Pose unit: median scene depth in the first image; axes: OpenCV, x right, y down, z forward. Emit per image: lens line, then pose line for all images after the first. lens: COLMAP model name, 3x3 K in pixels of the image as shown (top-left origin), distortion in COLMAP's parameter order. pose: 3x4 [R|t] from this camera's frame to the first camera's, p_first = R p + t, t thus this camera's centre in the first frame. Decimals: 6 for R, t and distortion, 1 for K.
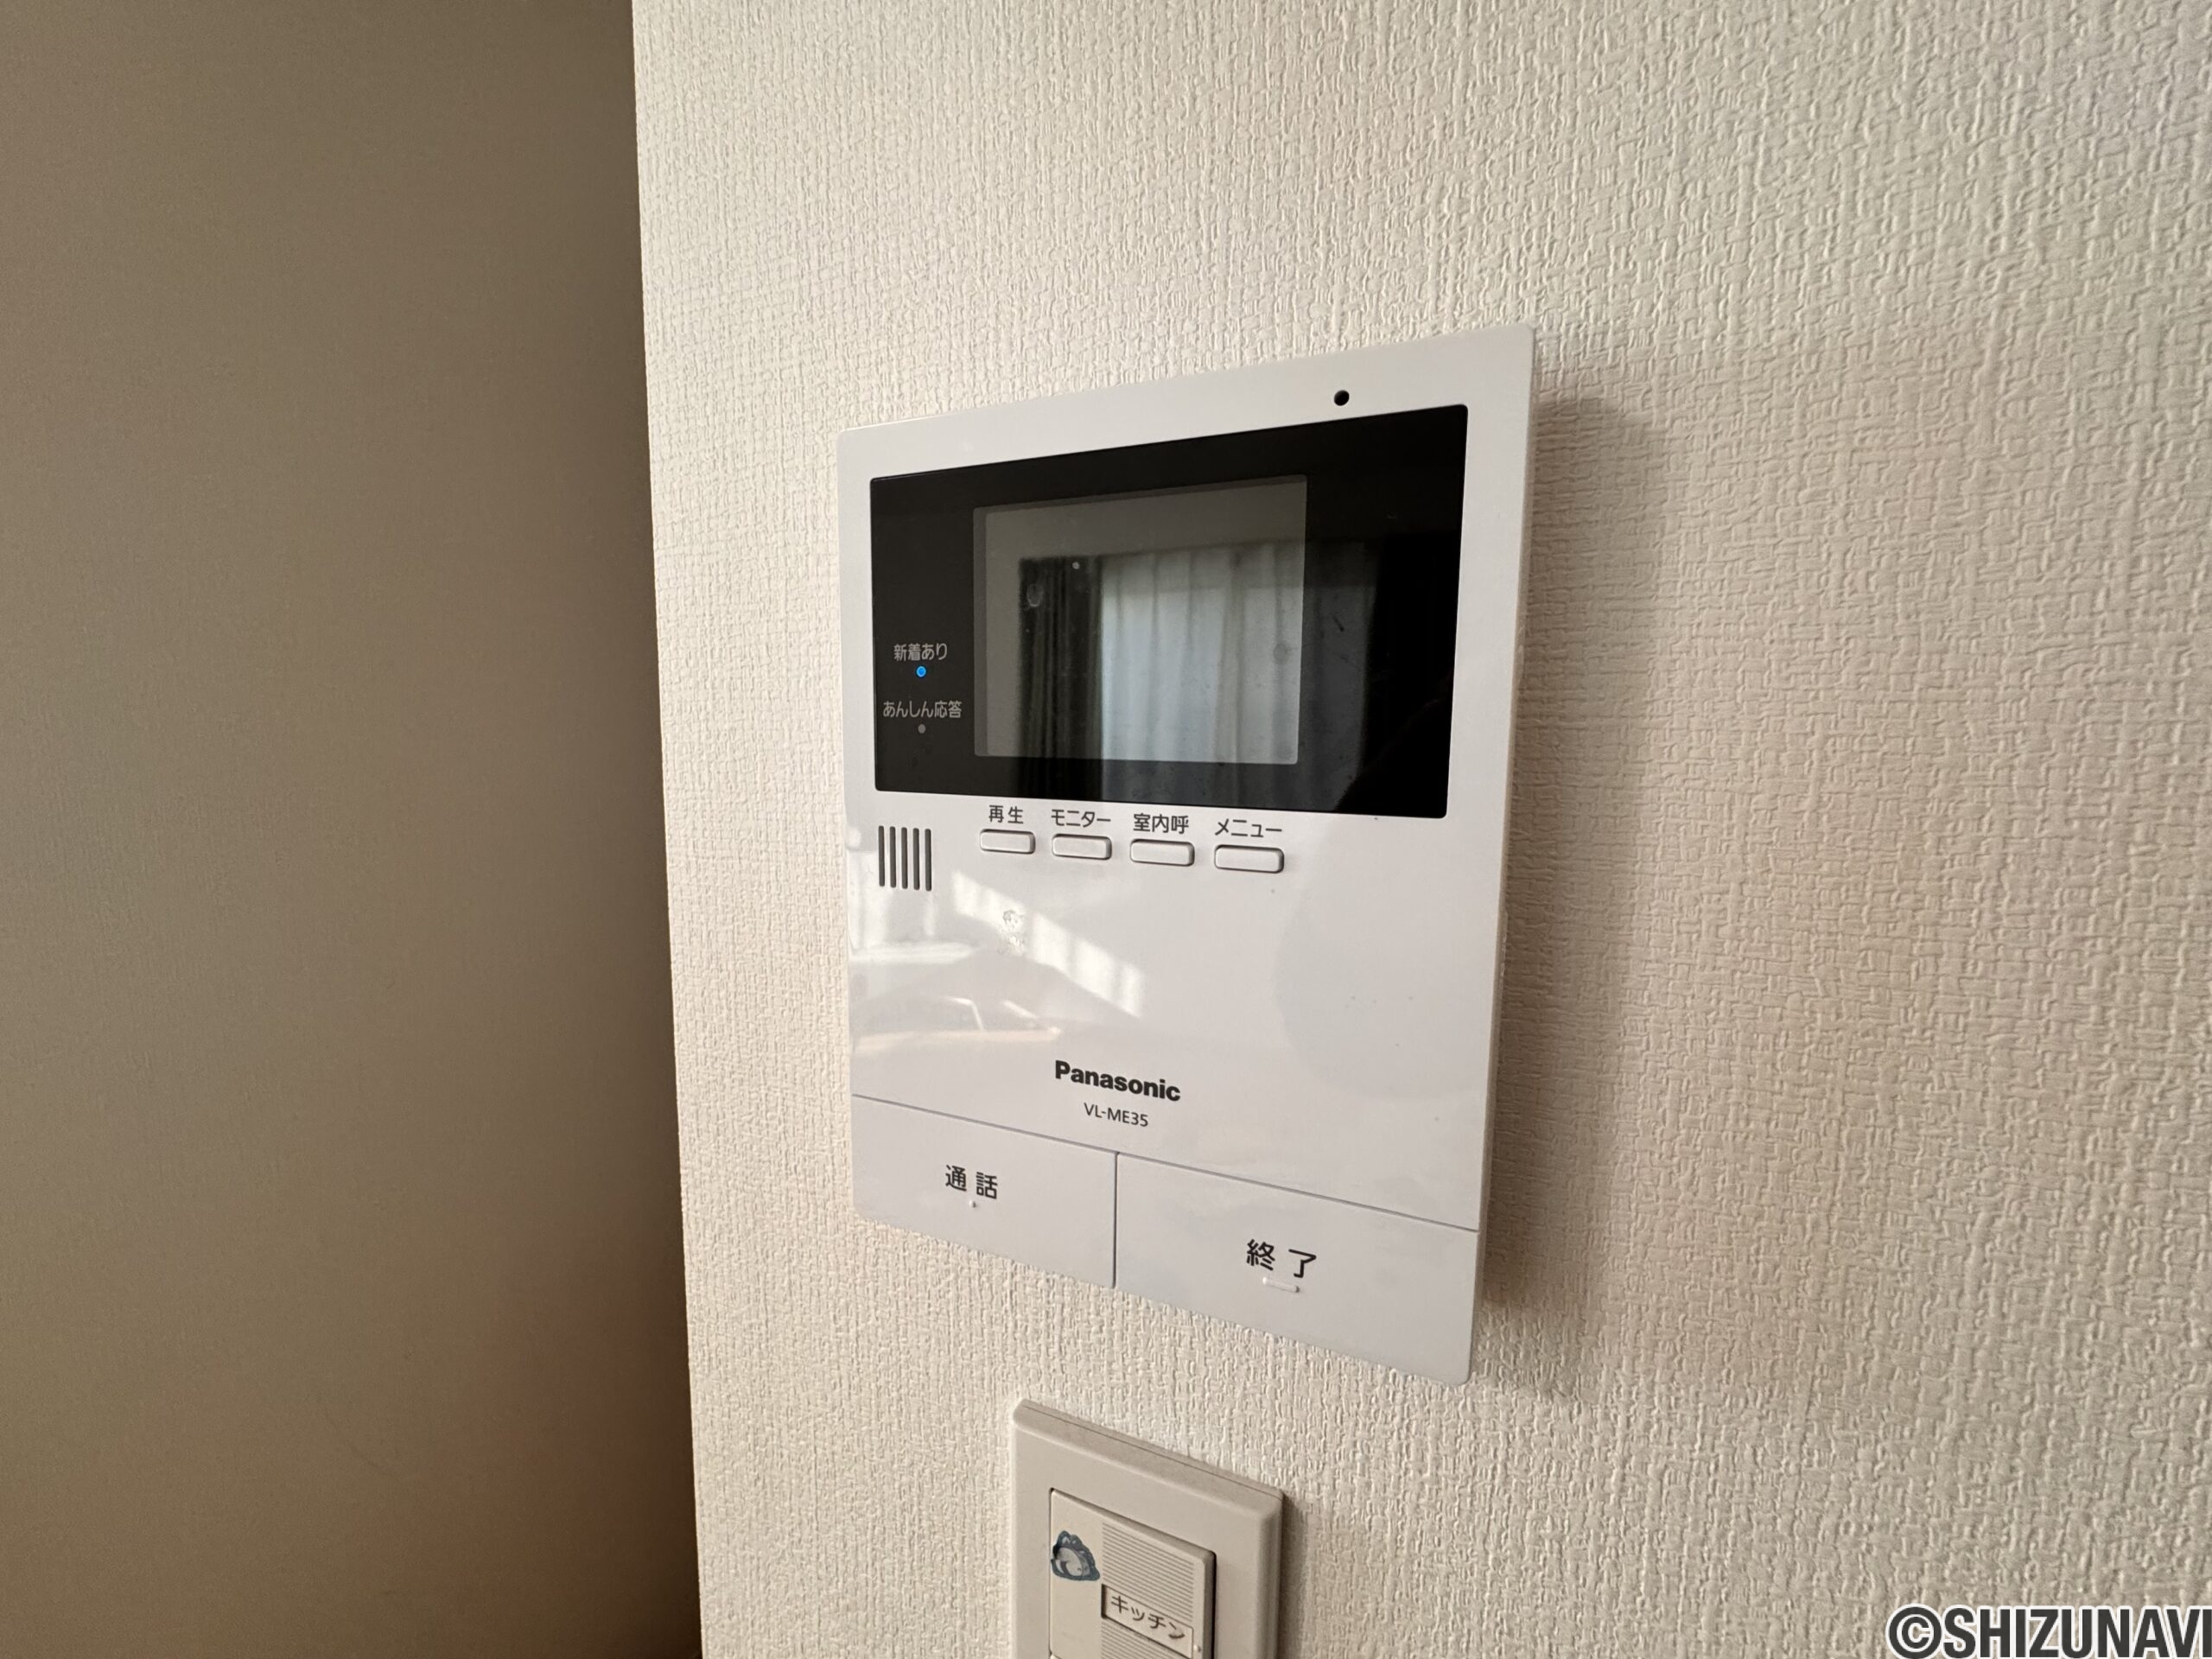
lens RADIAL K [[892.7, 0, 1116.9], [0, 892.7, 834.9], [0, 0, 1]] dist [-0.001068, 0.000952]
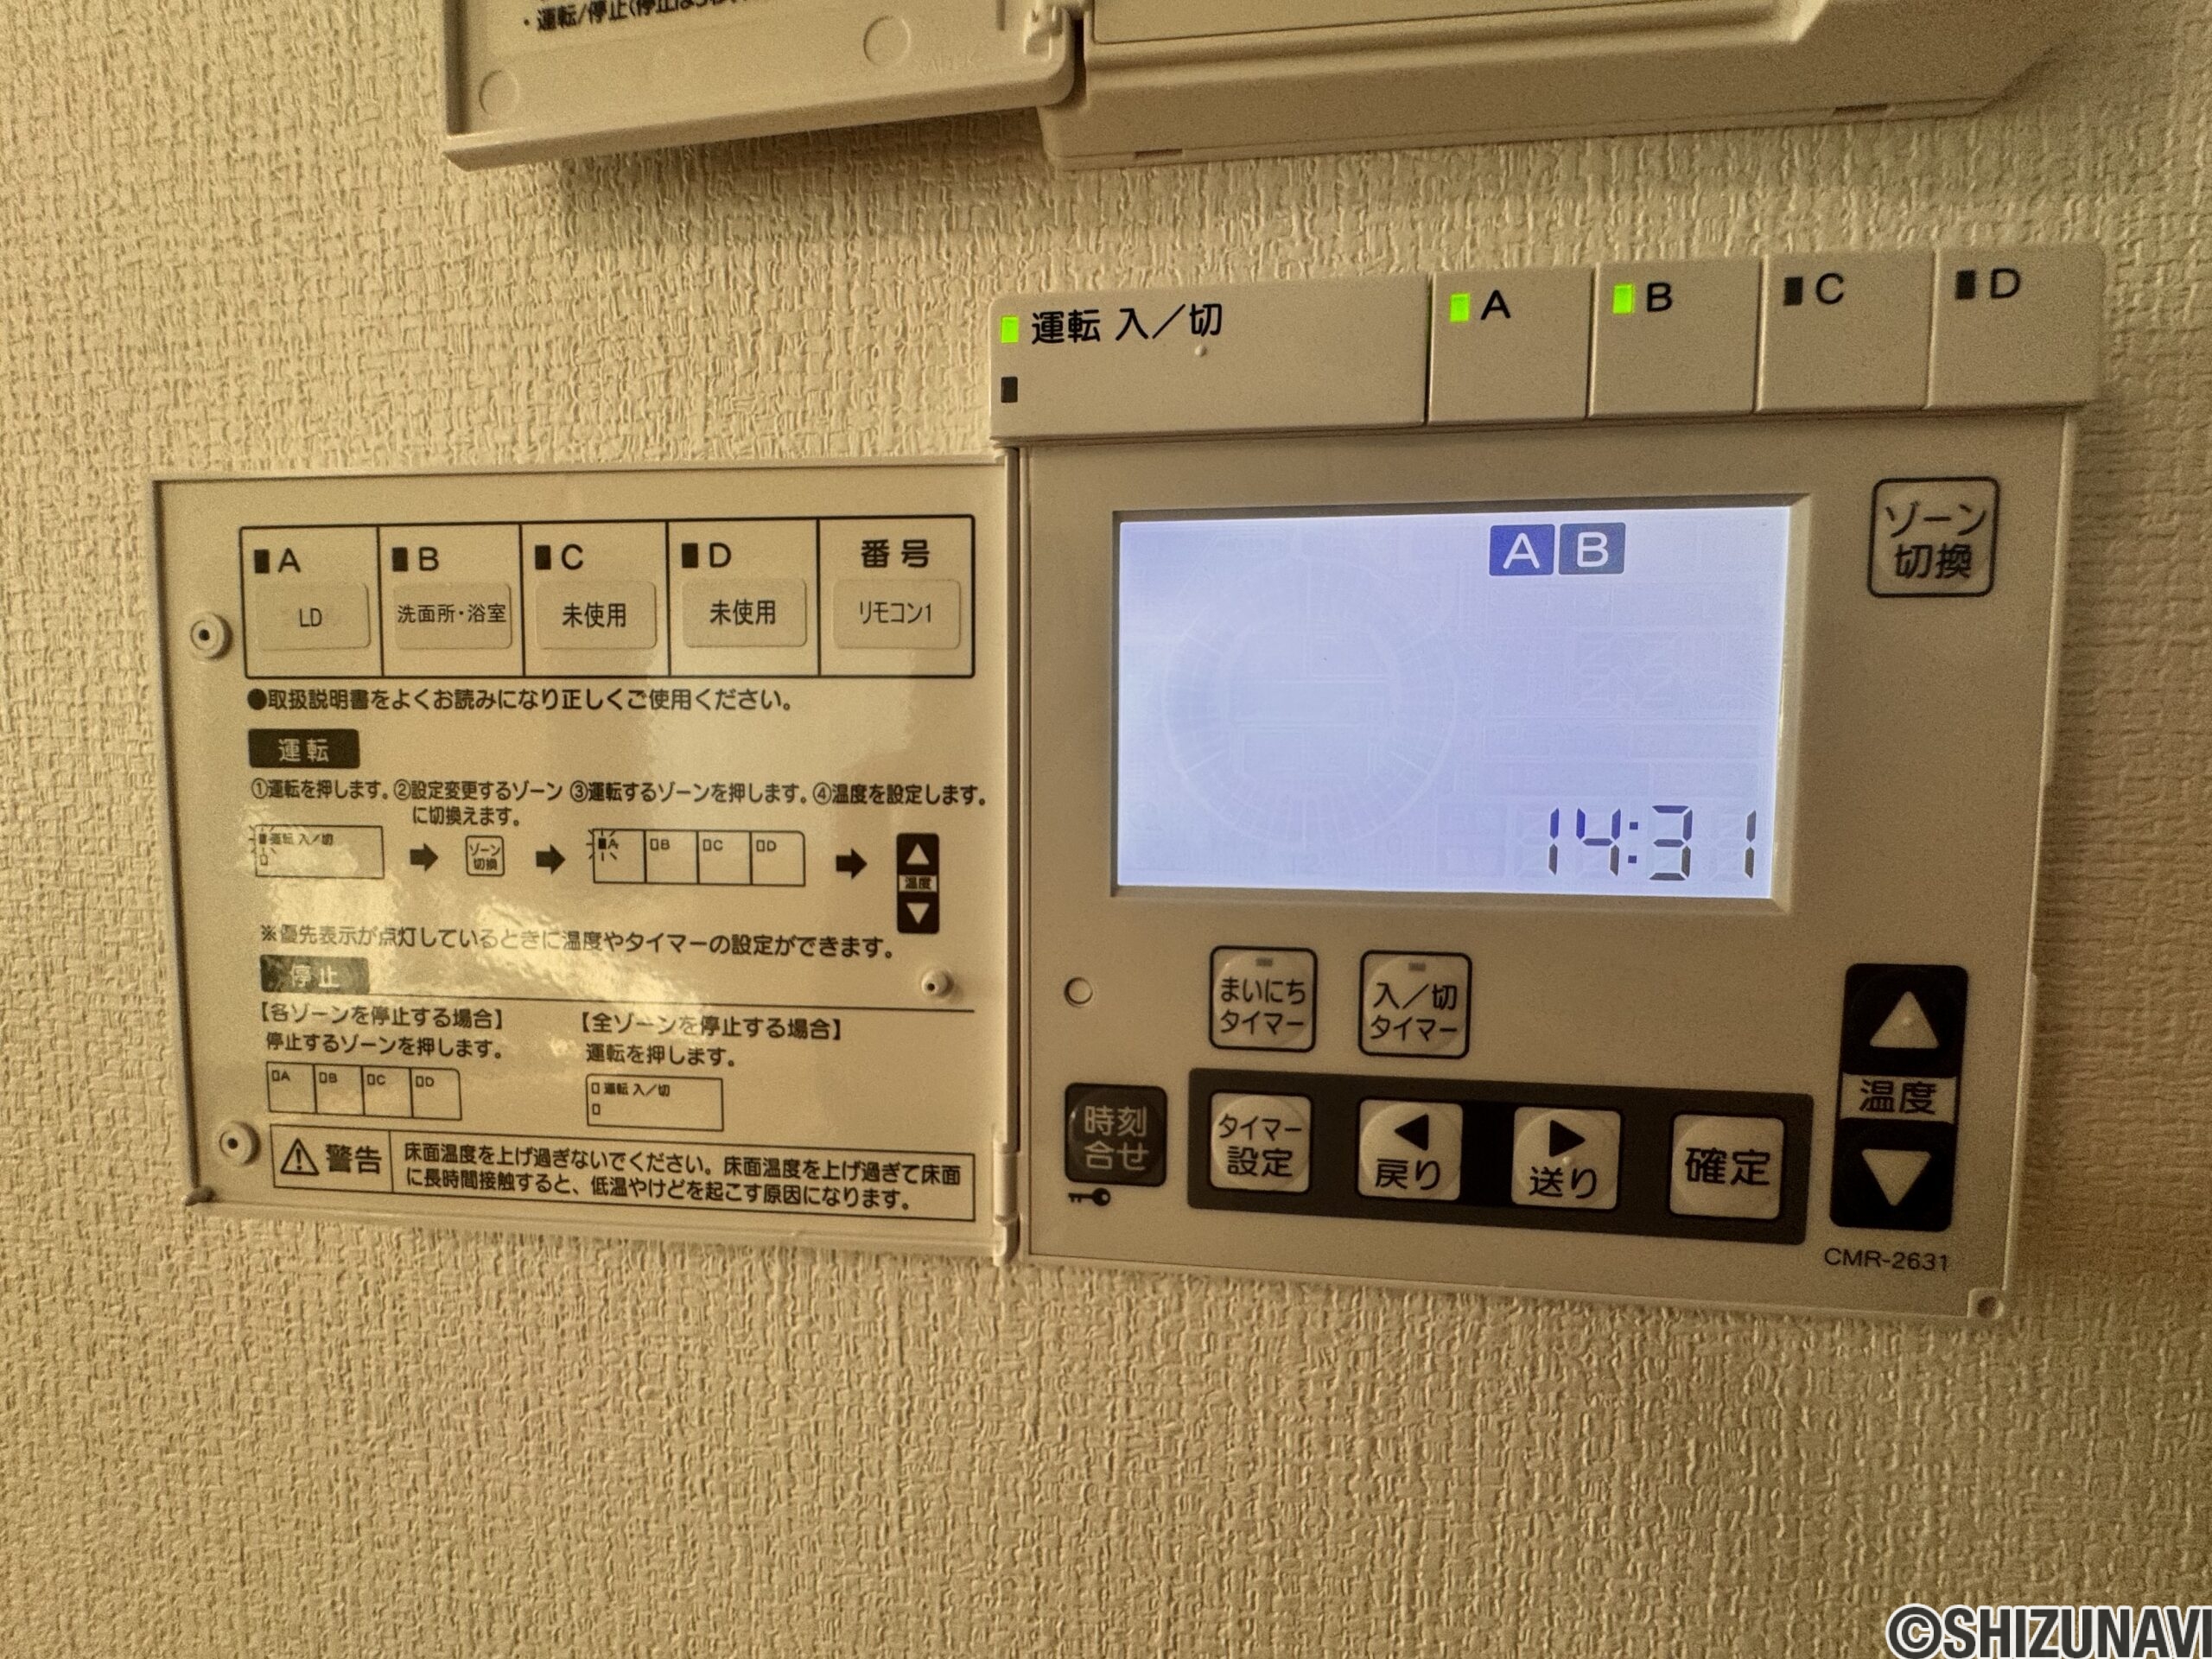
lens RADIAL K [[892.7, 0, 1107.9], [0, 892.7, 826.4], [0, 0, 1]] dist [-0.001068, 0.000952]
pose [[0.957147, -0.021703, 0.288789, 1.038457], [0.030506, 0.999196, -0.026018, -0.989827], [-0.287992, 0.033713, 0.957039, -0.054308]]
